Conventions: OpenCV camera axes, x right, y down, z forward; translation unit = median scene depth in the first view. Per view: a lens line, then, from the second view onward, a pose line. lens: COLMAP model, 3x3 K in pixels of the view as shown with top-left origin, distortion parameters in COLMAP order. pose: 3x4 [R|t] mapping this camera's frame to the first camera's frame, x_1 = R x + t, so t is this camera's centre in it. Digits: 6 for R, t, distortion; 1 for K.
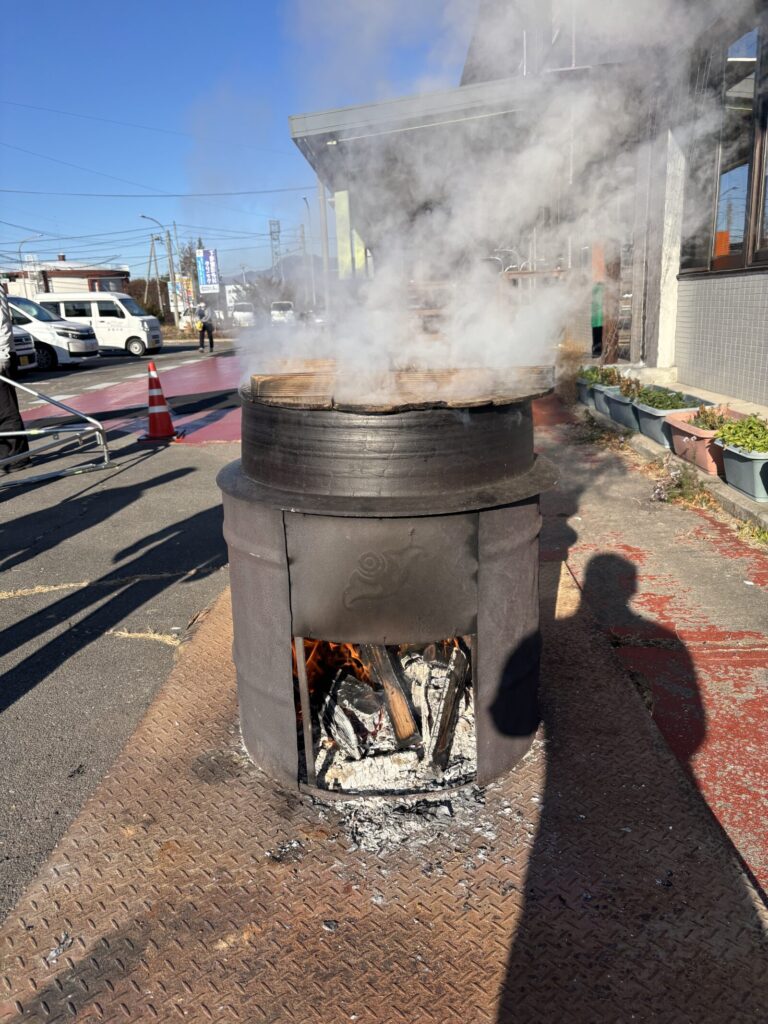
lens RADIAL K [[775.0, 0, 381.2], [0, 775.0, 508.2], [0, 0, 1]] dist [0.020433, -0.009595]
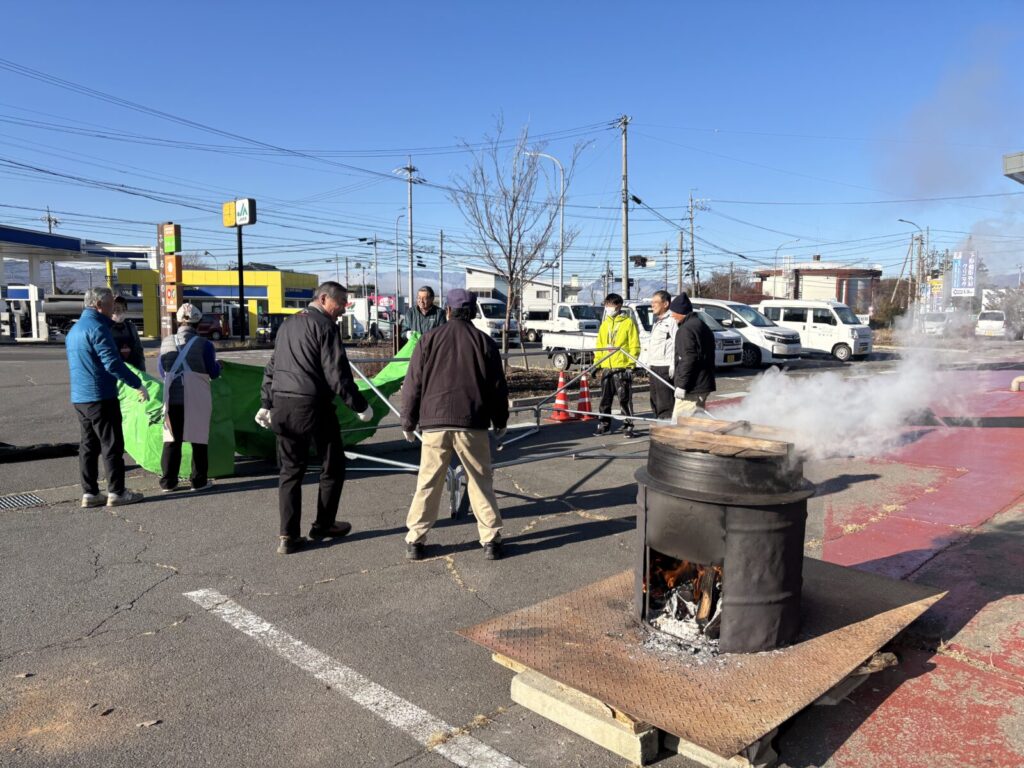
lens RADIAL K [[775.0, 0, 511.4], [0, 775.0, 383.7], [0, 0, 1]] dist [0.020433, -0.009595]
pose [[0.729426, 0.117998, -0.673806, 0.092315], [-0.213403, 0.975104, -0.060256, -0.005818], [0.649921, 0.187744, 0.736447, -0.083858]]
